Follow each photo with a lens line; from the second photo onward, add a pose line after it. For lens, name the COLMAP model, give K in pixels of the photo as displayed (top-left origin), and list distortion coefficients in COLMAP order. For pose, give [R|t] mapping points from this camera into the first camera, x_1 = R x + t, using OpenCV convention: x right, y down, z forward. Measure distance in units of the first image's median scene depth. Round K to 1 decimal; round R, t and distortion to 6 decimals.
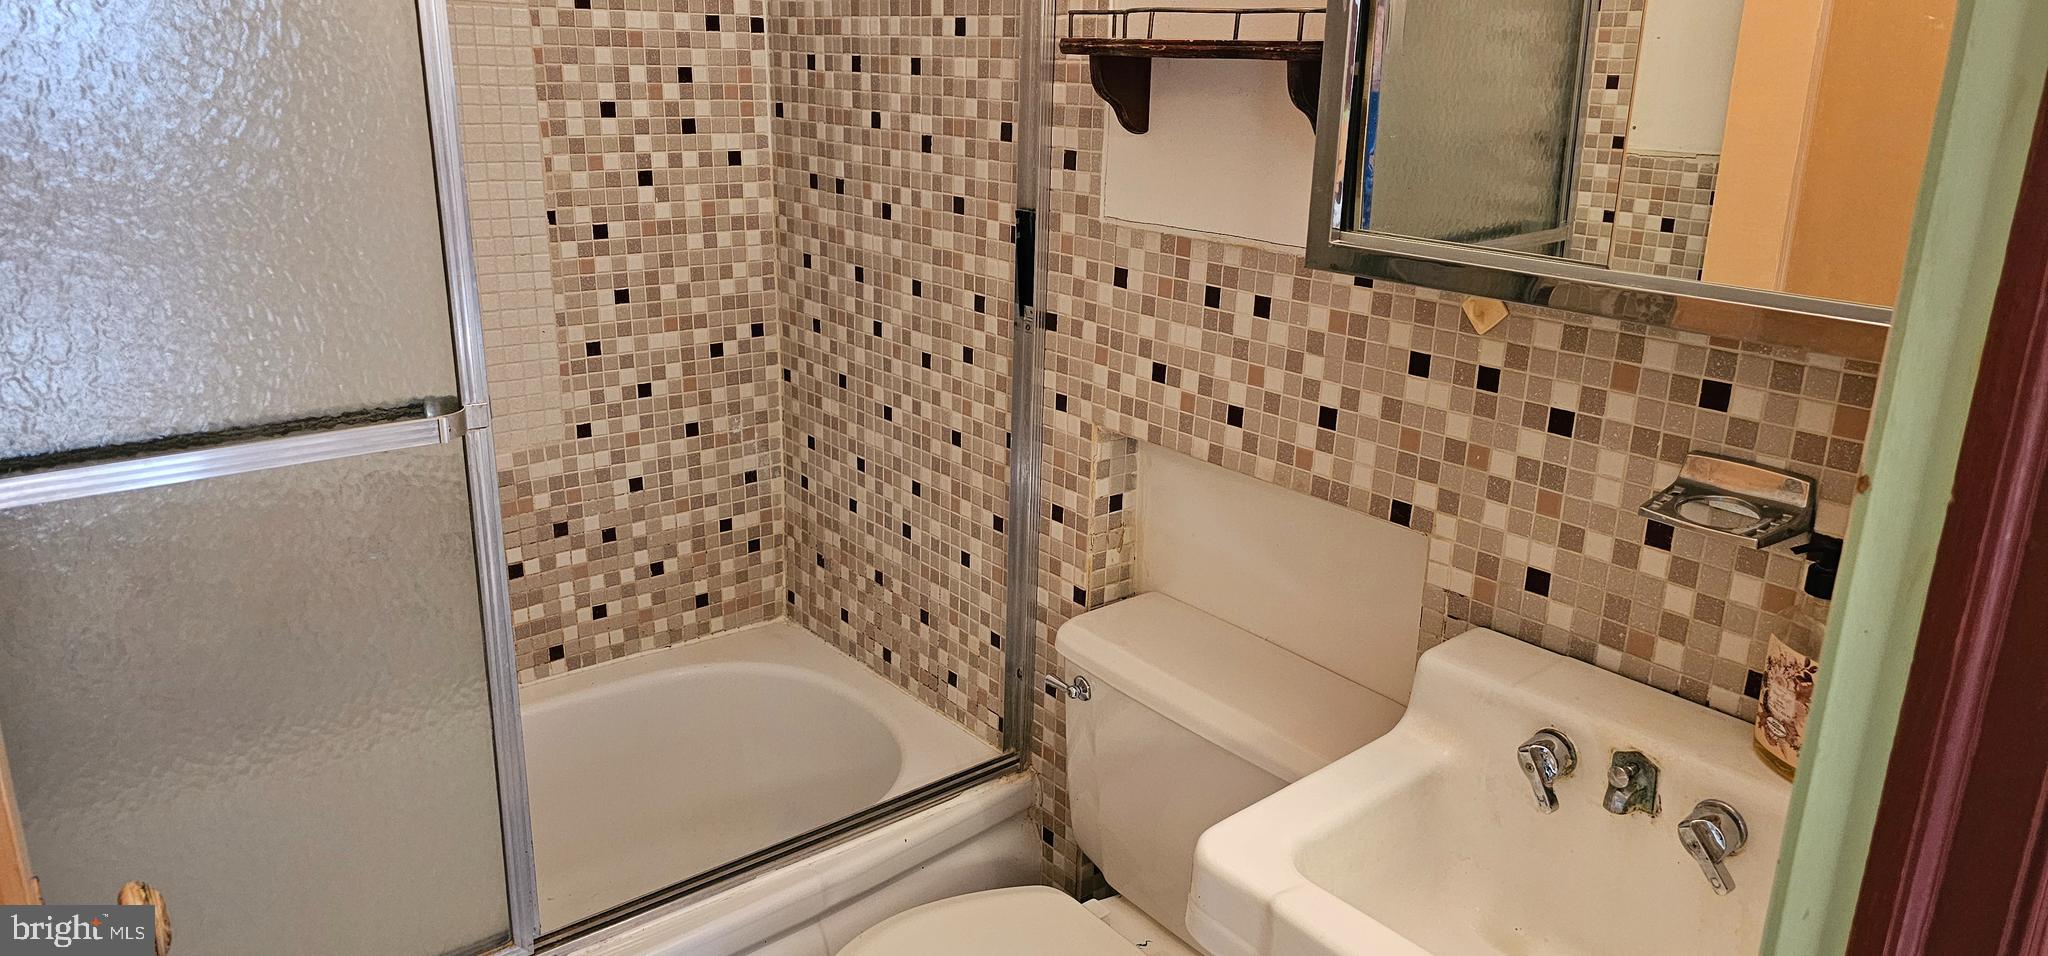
lens RADIAL K [[1348.8, 0, 1029.0], [0, 1348.8, 463.8], [0, 0, 1]] dist [0.033209, -0.021770]
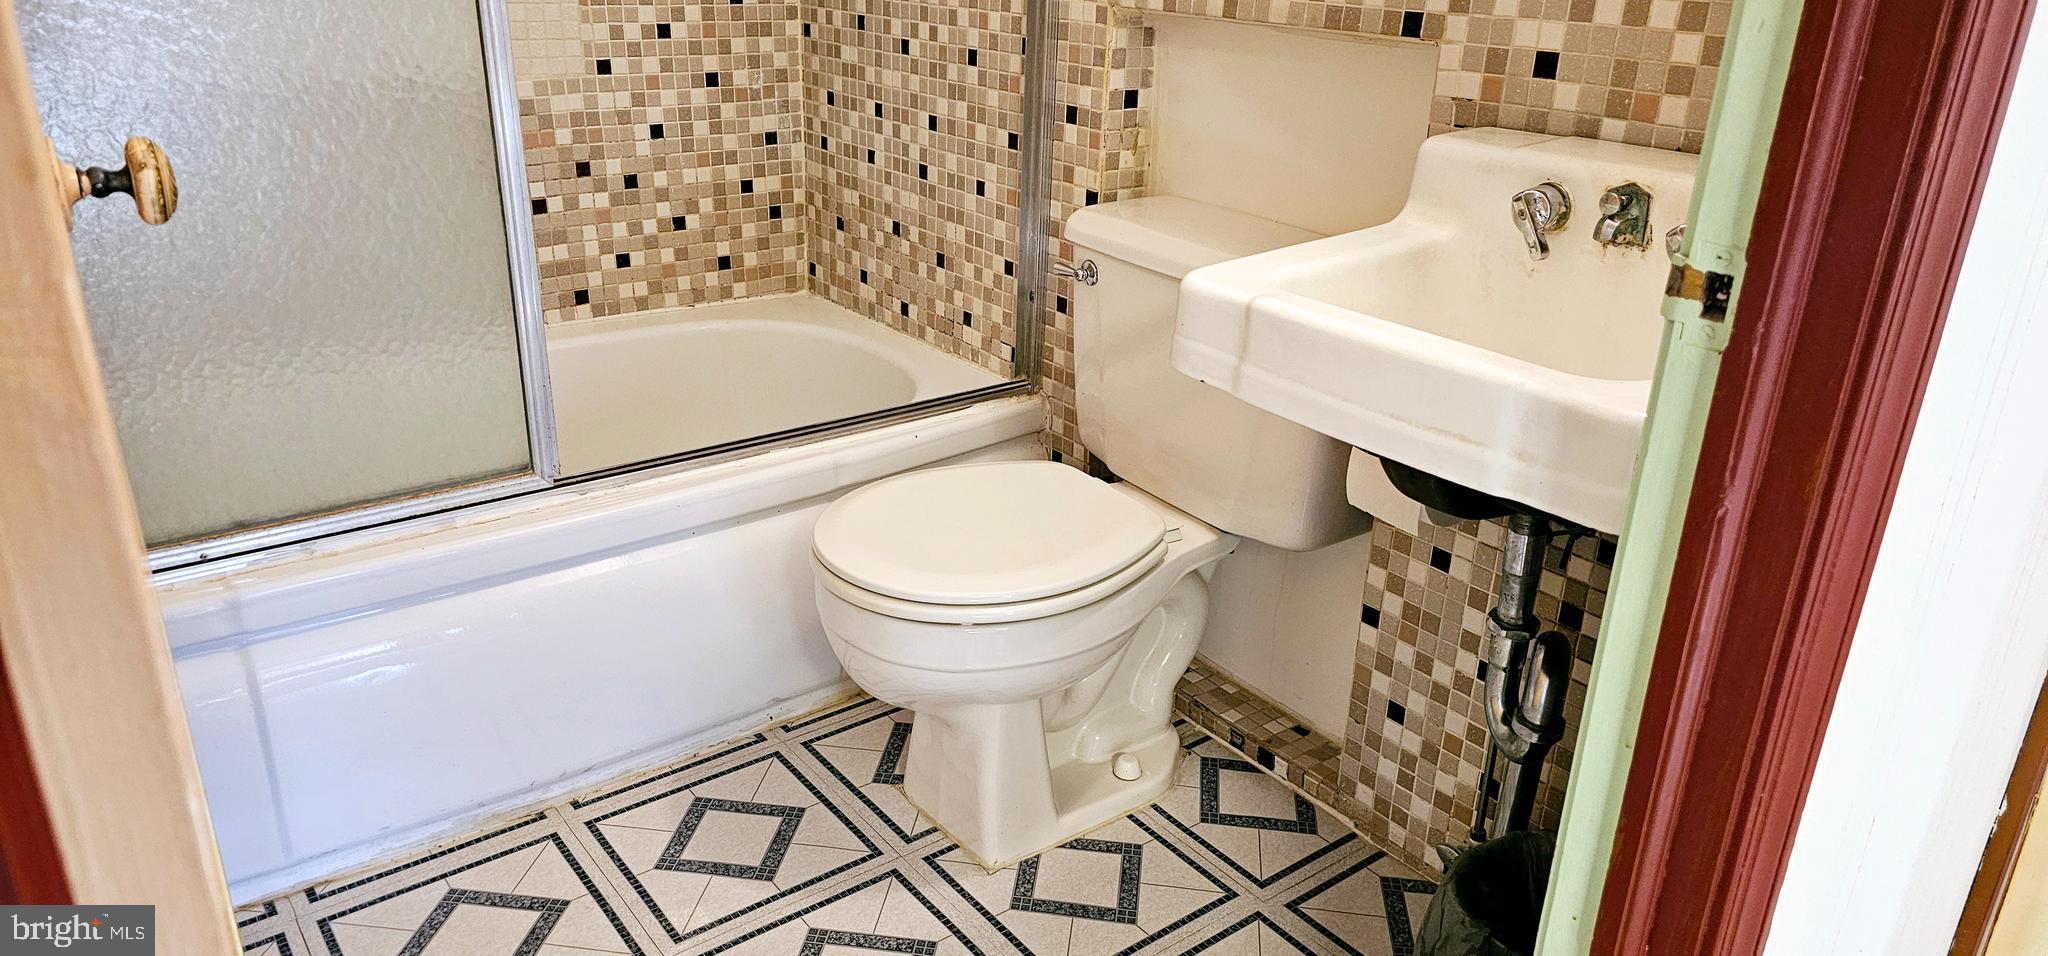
lens RADIAL K [[1348.8, 0, 1017.7], [0, 1348.8, 483.3], [0, 0, 1]] dist [0.033209, -0.021770]
pose [[0.999151, 0.020864, -0.035514, 0.019706], [-0.017183, 0.994741, 0.100973, 0.180398], [0.037433, -0.100277, 0.994255, -0.017353]]
